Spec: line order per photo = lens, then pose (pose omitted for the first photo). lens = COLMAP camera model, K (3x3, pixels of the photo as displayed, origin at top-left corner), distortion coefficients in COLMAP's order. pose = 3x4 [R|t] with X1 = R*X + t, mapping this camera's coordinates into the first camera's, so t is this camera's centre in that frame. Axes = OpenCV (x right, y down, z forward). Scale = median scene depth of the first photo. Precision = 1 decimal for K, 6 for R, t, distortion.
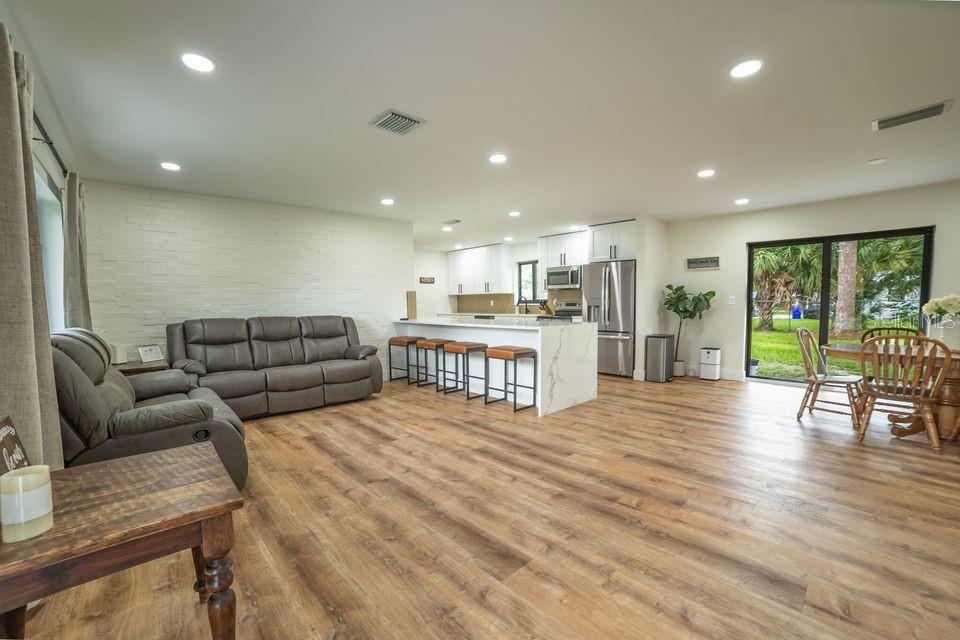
lens RADIAL K [[393.7, 0, 476.0], [0, 393.7, 325.1], [0, 0, 1]] dist [-0.113620, 0.039658]
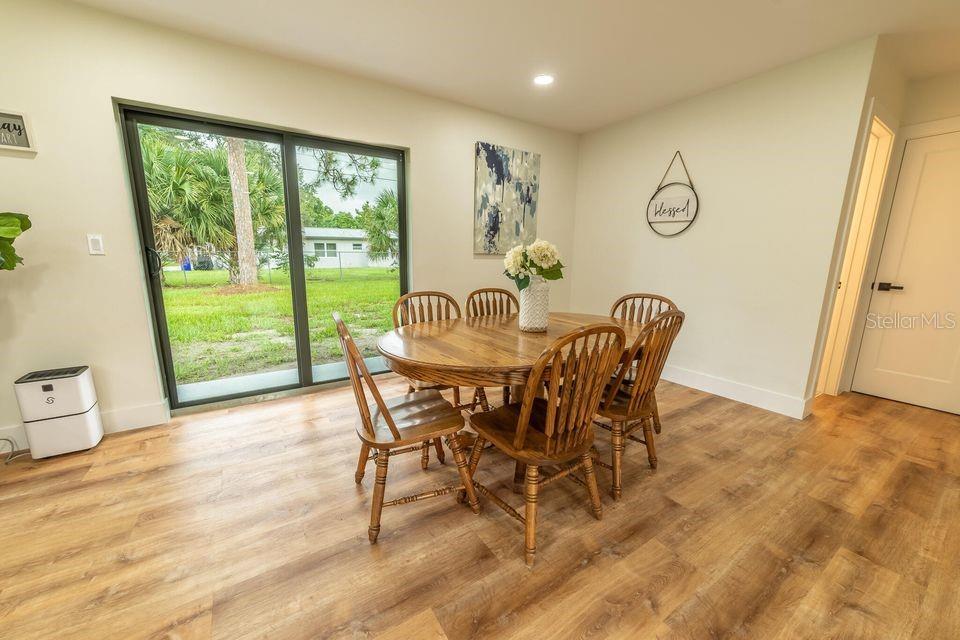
lens RADIAL K [[365.6, 0, 475.8], [0, 365.6, 322.7], [0, 0, 1]] dist [-0.008075, 0.000230]
pose [[0.174553, -0.170746, 0.969730, 0.414751], [0.045984, 0.985189, 0.165190, -0.031970], [-0.983573, 0.015758, 0.179820, 0.613939]]
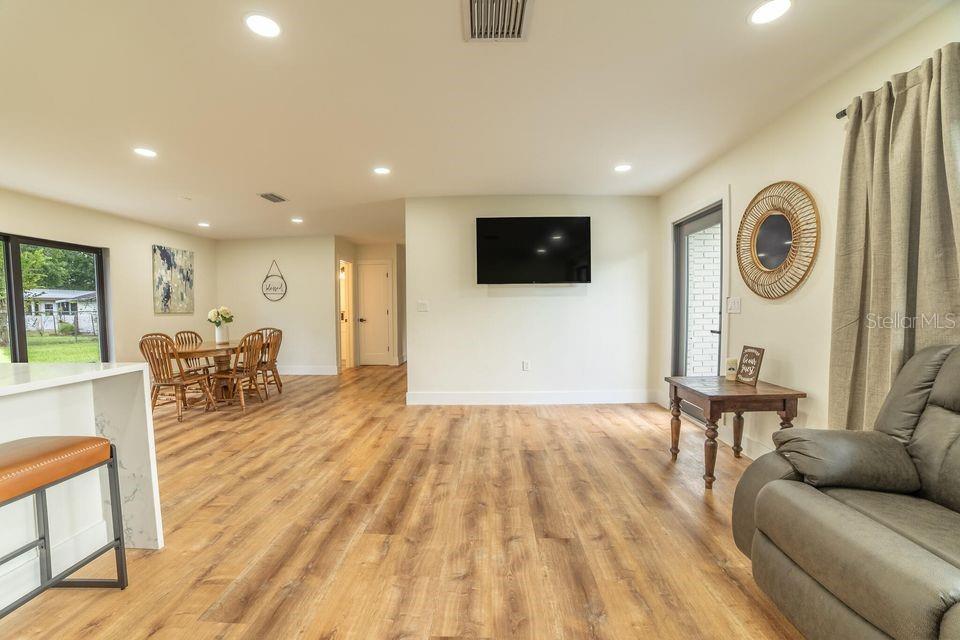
lens RADIAL K [[384.5, 0, 476.2], [0, 384.5, 326.4], [0, 0, 1]] dist [-0.110110, 0.035953]
pose [[-0.705085, -0.019201, 0.708863, -0.341121], [0.056393, 0.994949, 0.083042, -0.042341], [-0.706877, 0.098527, -0.700441, 0.827792]]
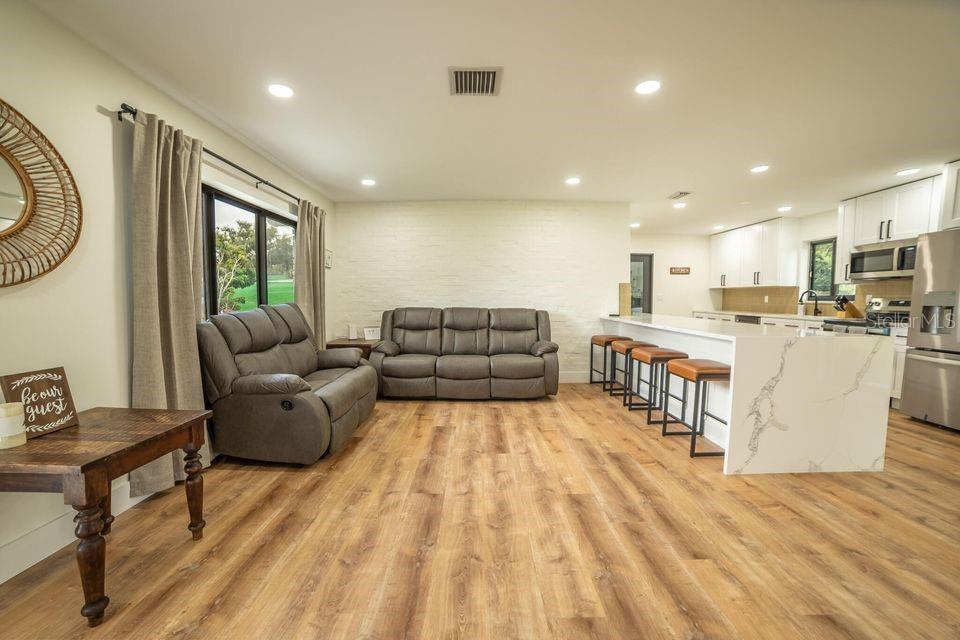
lens RADIAL K [[384.5, 0, 476.2], [0, 384.5, 326.4], [0, 0, 1]] dist [-0.110110, 0.035953]
pose [[0.729367, 0.061244, -0.681376, 0.212638], [-0.045762, 0.998122, 0.040729, -0.013845], [0.682591, 0.001475, 0.730800, 0.226405]]
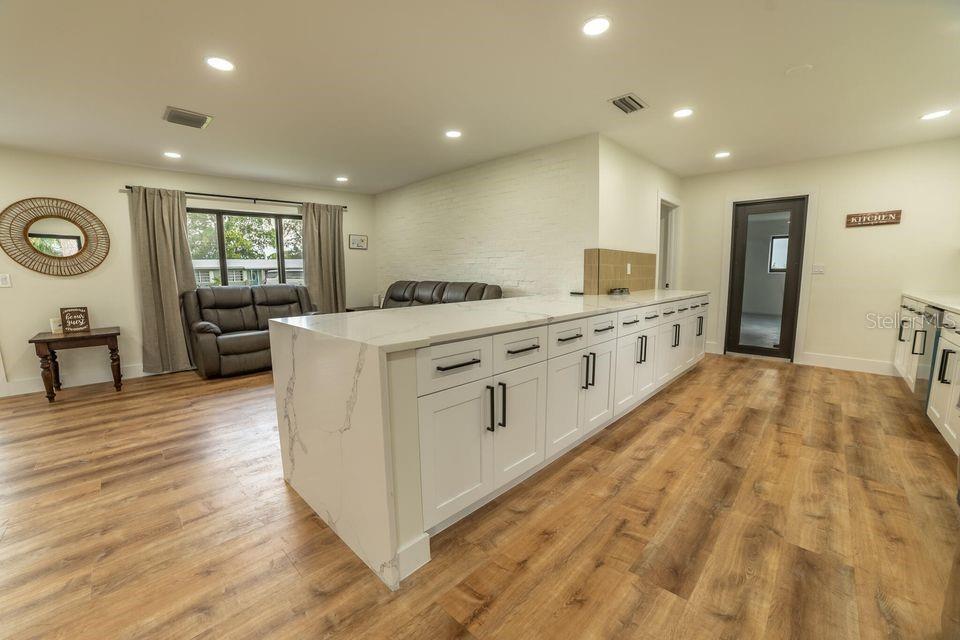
lens RADIAL K [[384.5, 0, 476.2], [0, 384.5, 326.4], [0, 0, 1]] dist [-0.110110, 0.035953]
pose [[0.048212, 0.149331, -0.987611, 0.549755], [-0.044239, 0.988110, 0.147247, -0.058501], [0.997857, 0.036592, 0.054245, 1.018324]]
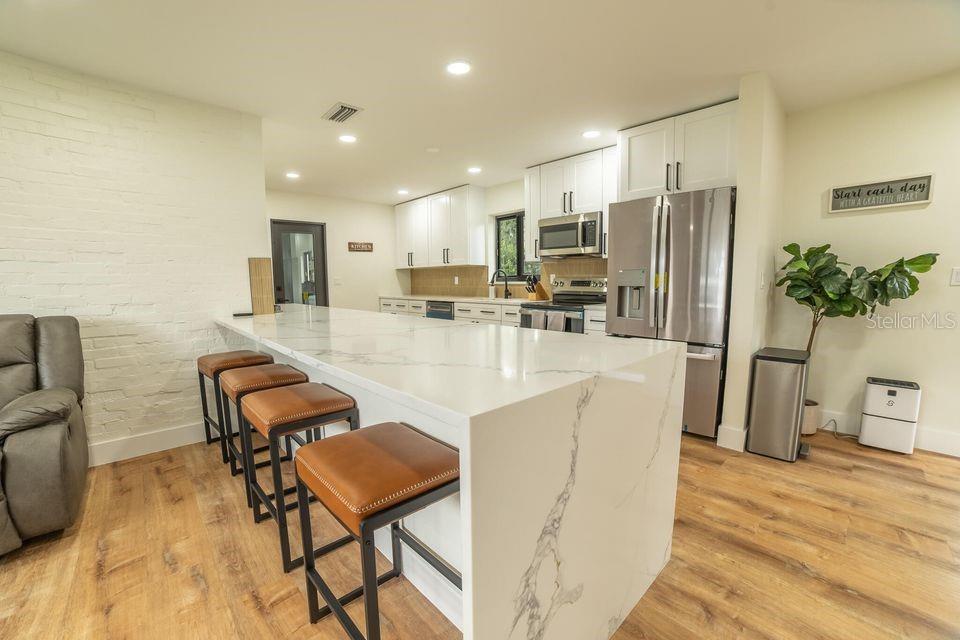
lens RADIAL K [[384.5, 0, 476.2], [0, 384.5, 326.4], [0, 0, 1]] dist [-0.110110, 0.035953]
pose [[0.999991, 0.000671, 0.004261, 0.135501], [-0.000932, 0.998095, 0.061691, -0.037000], [-0.004211, -0.061695, 0.998086, 0.679500]]
